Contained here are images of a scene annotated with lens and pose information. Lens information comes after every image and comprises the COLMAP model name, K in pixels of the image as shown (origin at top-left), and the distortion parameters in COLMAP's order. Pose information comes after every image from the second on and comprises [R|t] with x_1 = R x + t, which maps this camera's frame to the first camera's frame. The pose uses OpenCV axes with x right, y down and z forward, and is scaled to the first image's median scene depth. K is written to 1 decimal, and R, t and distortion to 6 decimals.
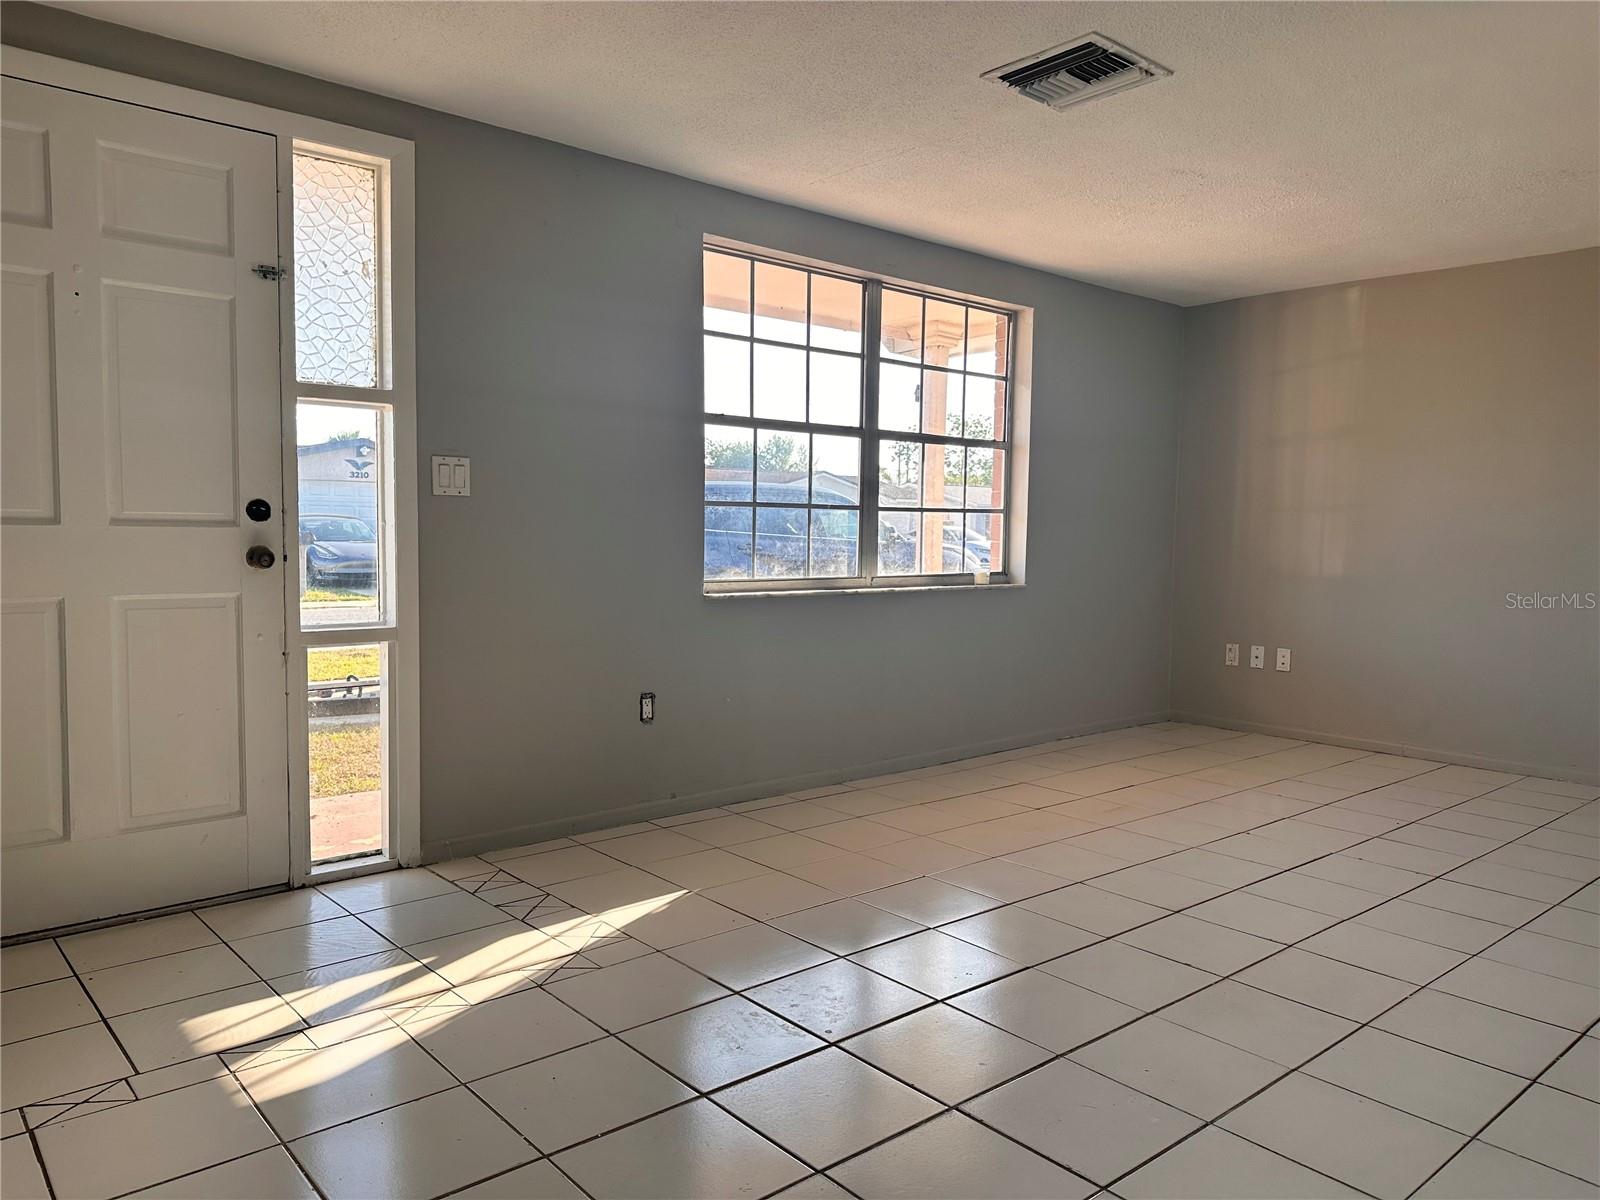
lens RADIAL K [[1120.7, 0, 805.7], [0, 1120.7, 606.6], [0, 0, 1]] dist [0.118135, -0.166825]
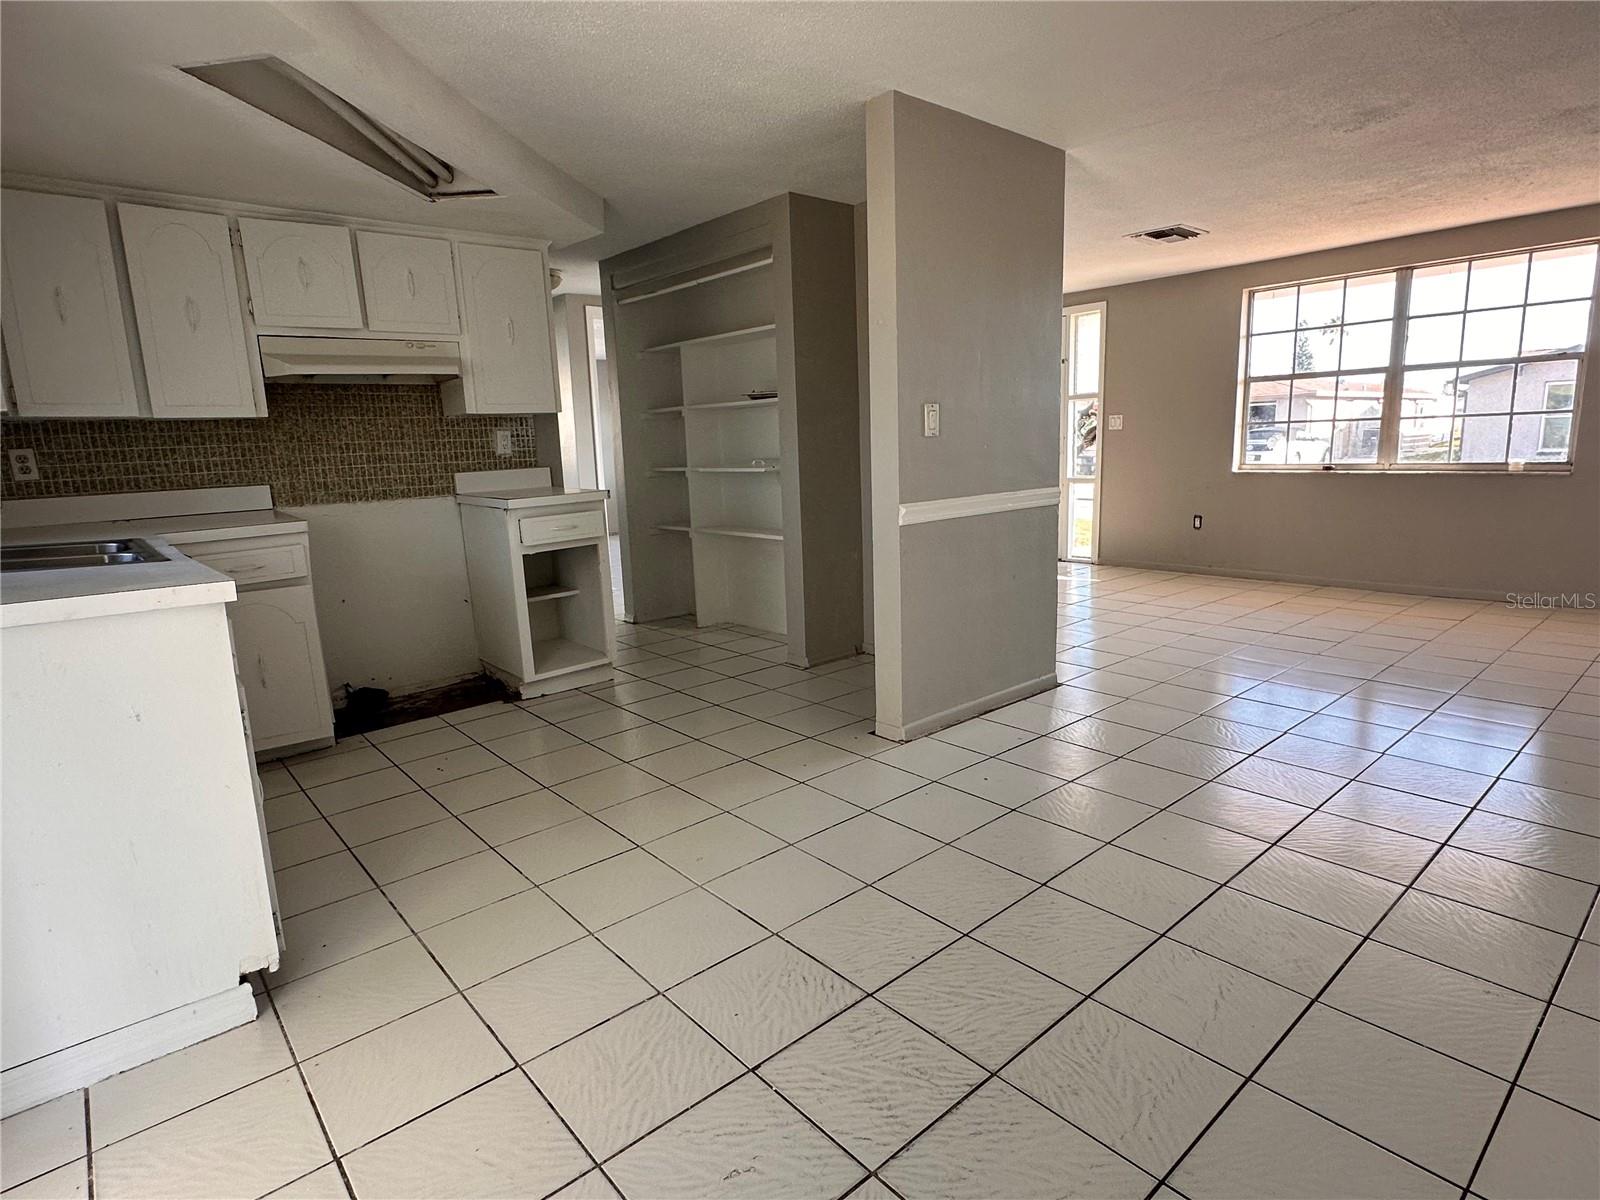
lens RADIAL K [[862.9, 0, 800.0], [0, 862.9, 600.0], [0, 0, 1]] dist [-0.000169, -0.000733]
pose [[-0.003517, 0.165611, -0.986185, 1.280993], [-0.037379, 0.985480, 0.165626, -0.007957], [0.999295, 0.037445, 0.002724, 0.194971]]
